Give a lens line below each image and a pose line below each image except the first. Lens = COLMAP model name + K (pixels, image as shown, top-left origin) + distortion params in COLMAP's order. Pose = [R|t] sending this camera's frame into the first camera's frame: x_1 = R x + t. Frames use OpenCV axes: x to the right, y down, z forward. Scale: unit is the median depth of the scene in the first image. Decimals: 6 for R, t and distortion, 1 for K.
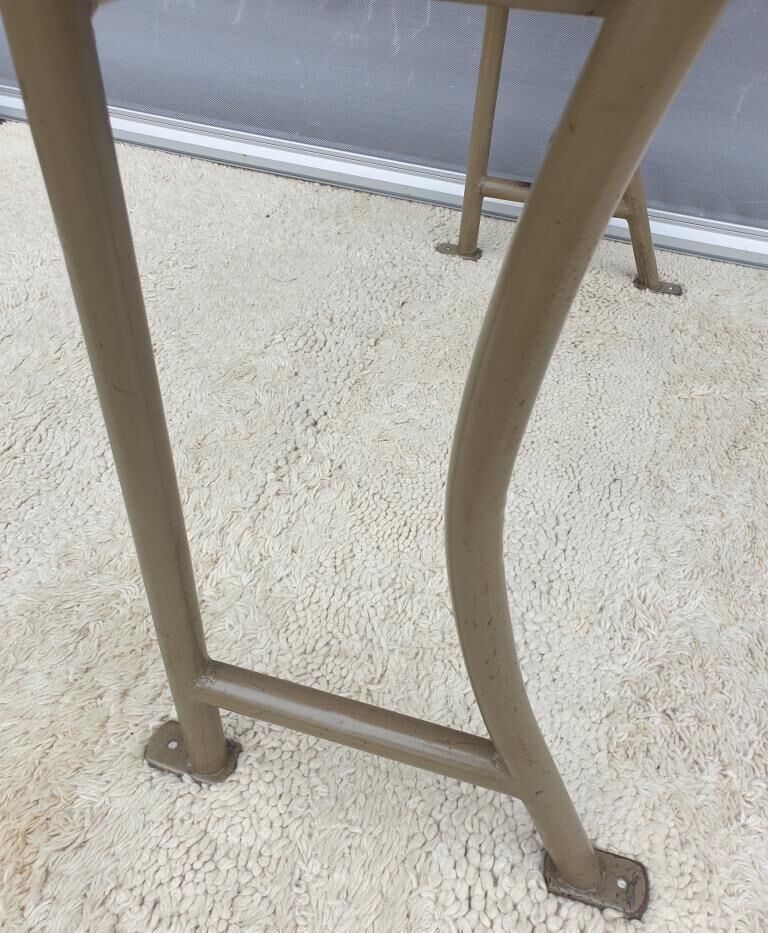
lens RADIAL K [[791.3, 0, 386.6], [0, 791.3, 522.1], [0, 0, 1]] dist [0.134908, -0.393539]
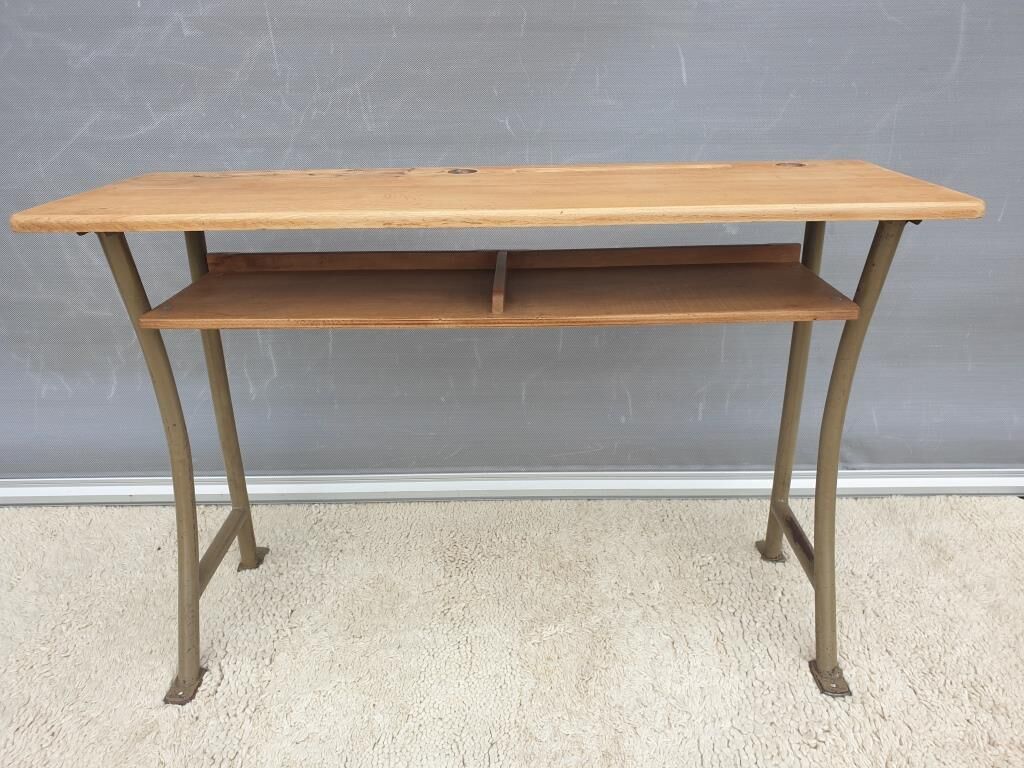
lens RADIAL K [[800.7, 0, 521.6], [0, 800.7, 382.4], [0, 0, 1]] dist [-0.015558, 0.046962]
pose [[0.944870, -0.185754, 0.269659, 0.110087], [0.270972, 0.905904, -0.325440, -0.144741], [-0.183833, 0.380569, 0.906296, -0.290982]]
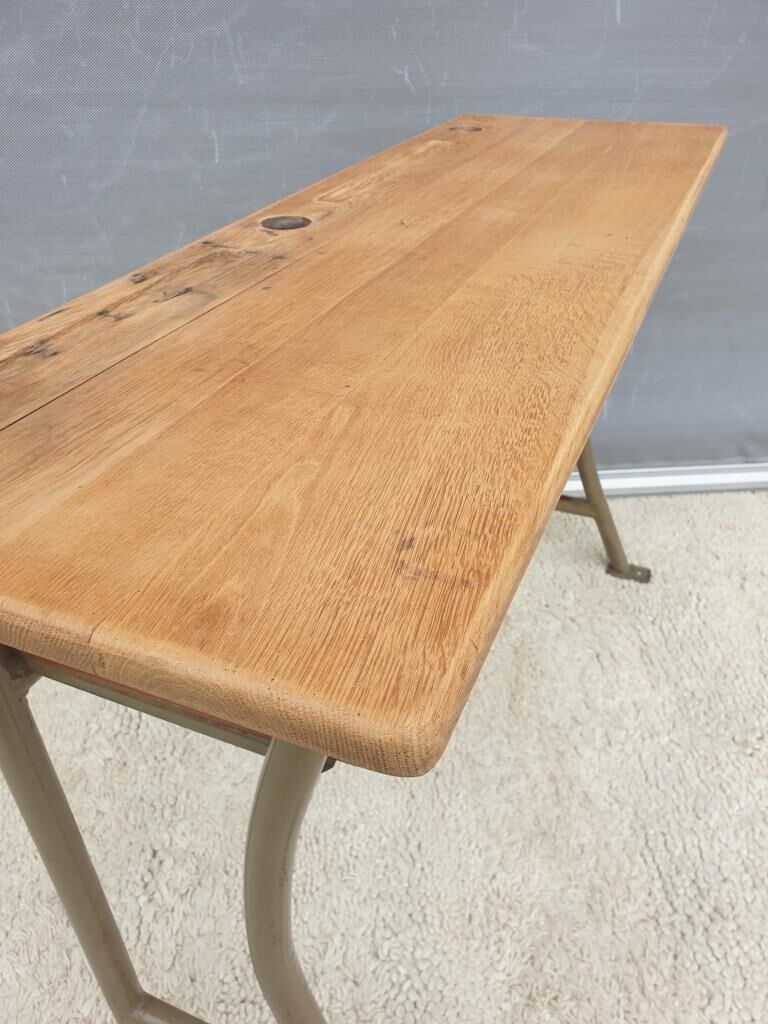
lens RADIAL K [[811.6, 0, 392.1], [0, 811.6, 523.8], [0, 0, 1]] dist [-0.049888, 0.085566]
pose [[0.914077, -0.278231, 0.295044, -0.020818], [0.317494, 0.943611, -0.093789, -0.314798], [-0.252312, 0.179405, 0.950870, -0.175253]]
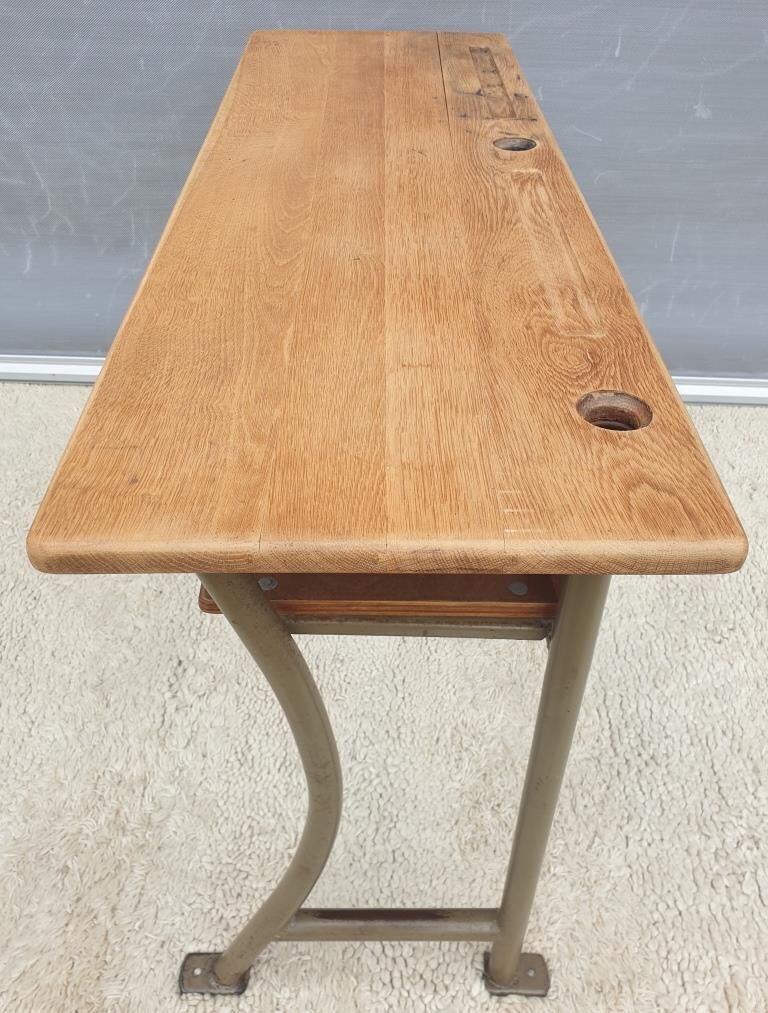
lens RADIAL K [[892.2, 0, 379.6], [0, 892.2, 492.2], [0, 0, 1]] dist [0.012962, -0.059325]
pose [[0.957959, -0.213848, 0.191269, -0.026163], [0.227190, 0.972539, -0.050526, -0.218165], [-0.175212, 0.091856, 0.980236, -0.459983]]
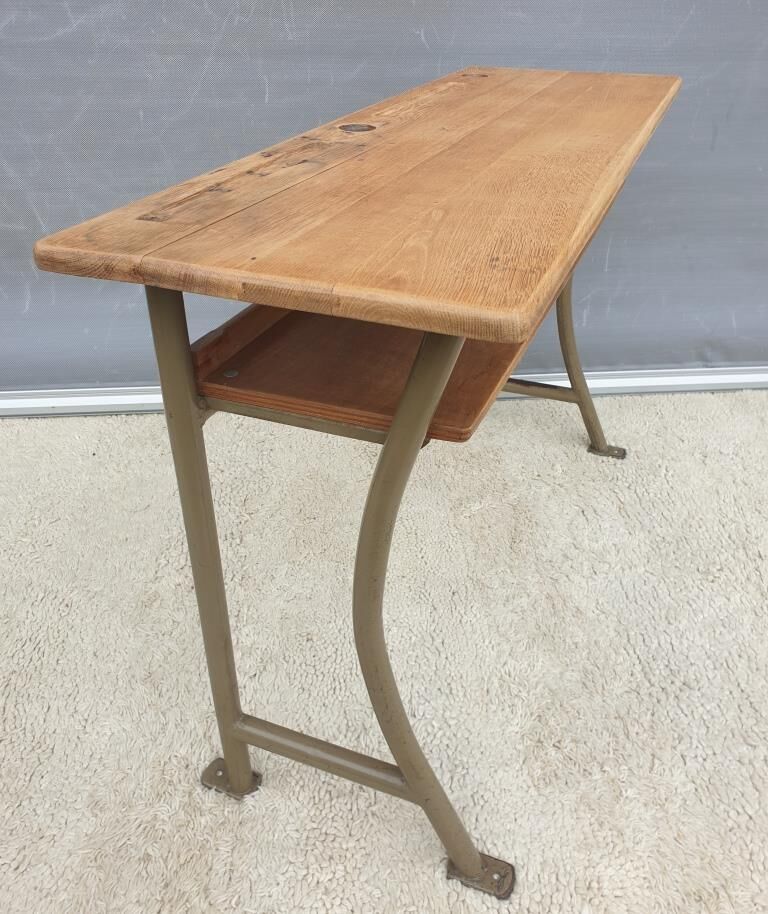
lens RADIAL K [[805.2, 0, 384.8], [0, 805.2, 442.9], [0, 0, 1]] dist [-0.007476, 0.014048]
pose [[0.906931, -0.256321, 0.334329, -0.235551], [0.317757, 0.937266, -0.143400, -0.140935], [-0.276599, 0.236290, 0.931483, -0.357969]]
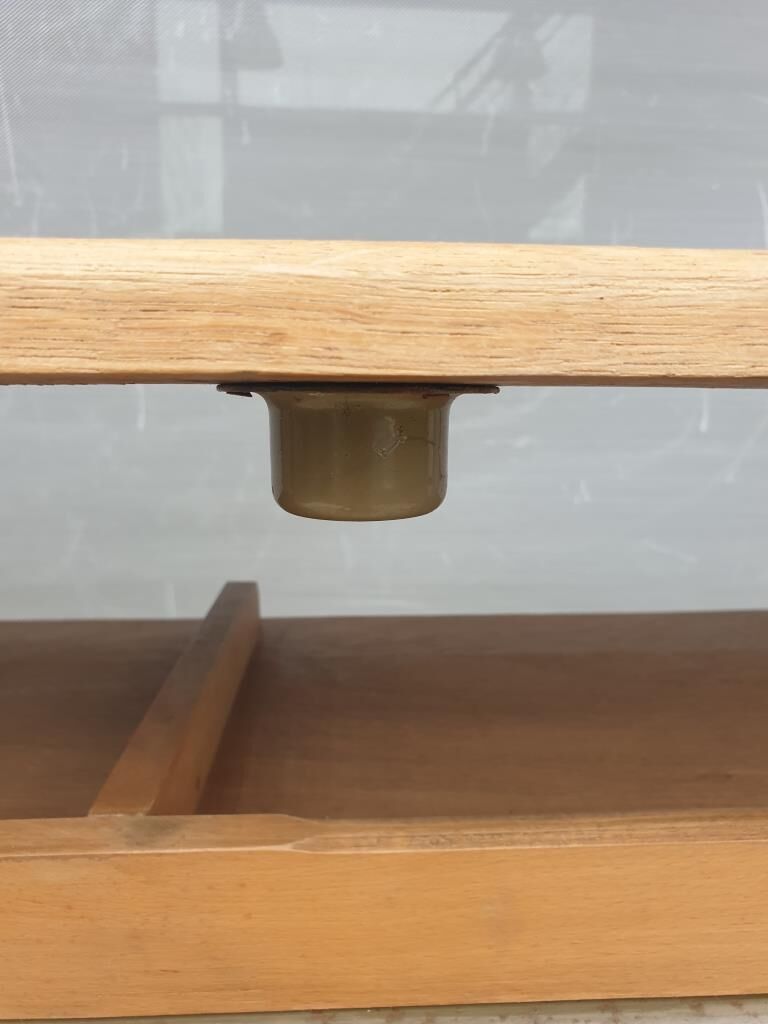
lens RADIAL K [[800.7, 0, 391.3], [0, 800.7, 523.8], [0, 0, 1]] dist [-0.015558, 0.046962]
pose [[0.942826, -0.107196, 0.315577, 0.249614], [0.263698, 0.818984, -0.509636, -0.529410], [-0.203822, 0.563714, 0.800426, 0.419544]]
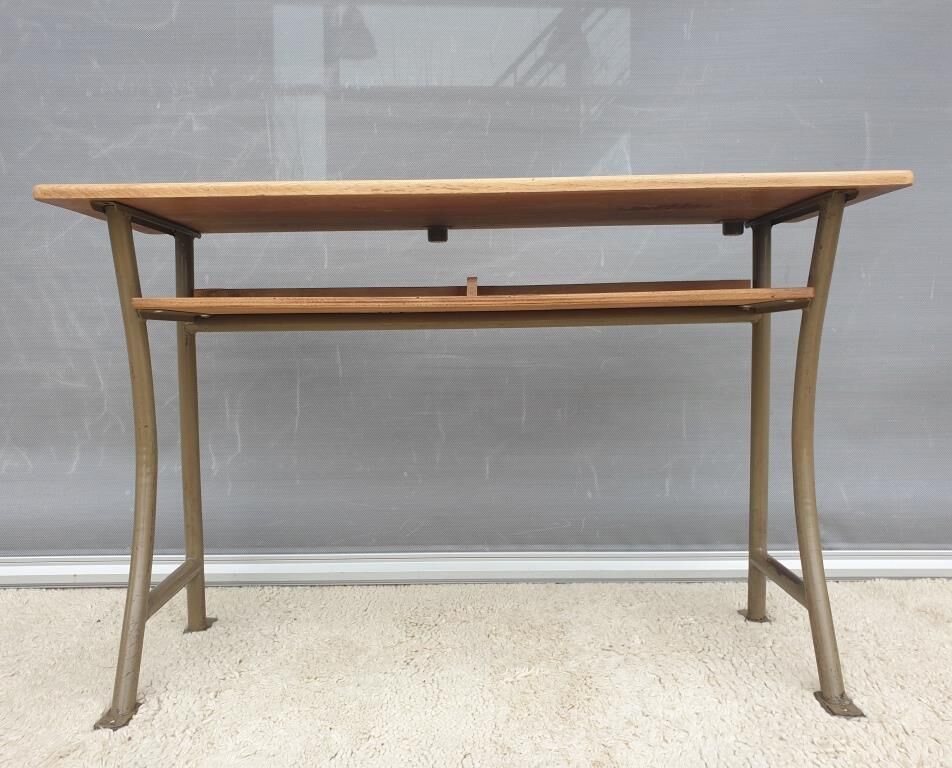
lens RADIAL K [[803.4, 0, 468.3], [0, 803.4, 376.5], [0, 0, 1]] dist [-0.040391, 0.094446]
pose [[0.944055, -0.085671, 0.318466, 0.000738], [0.271706, 0.749355, -0.603856, 0.210654], [-0.186911, 0.656603, 0.730710, -0.085372]]
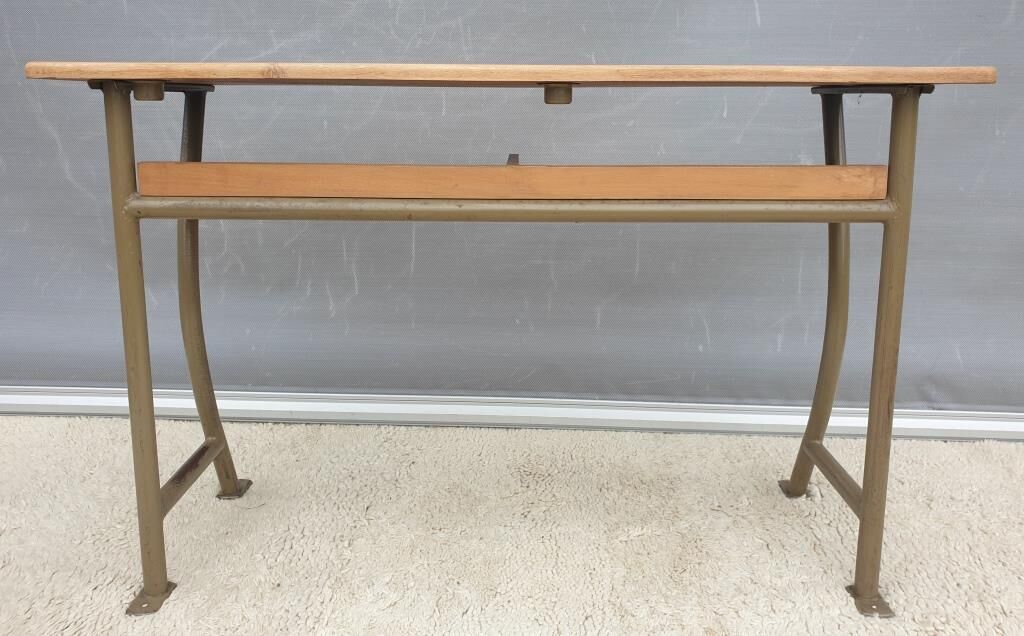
lens RADIAL K [[847.9, 0, 518.4], [0, 847.9, 245.5], [0, 0, 1]] dist [-0.025285, 0.067605]
pose [[0.958747, -0.092482, 0.268797, -0.079920], [0.227852, 0.815413, -0.532151, 0.134310], [-0.169966, 0.571444, 0.802847, -0.245188]]
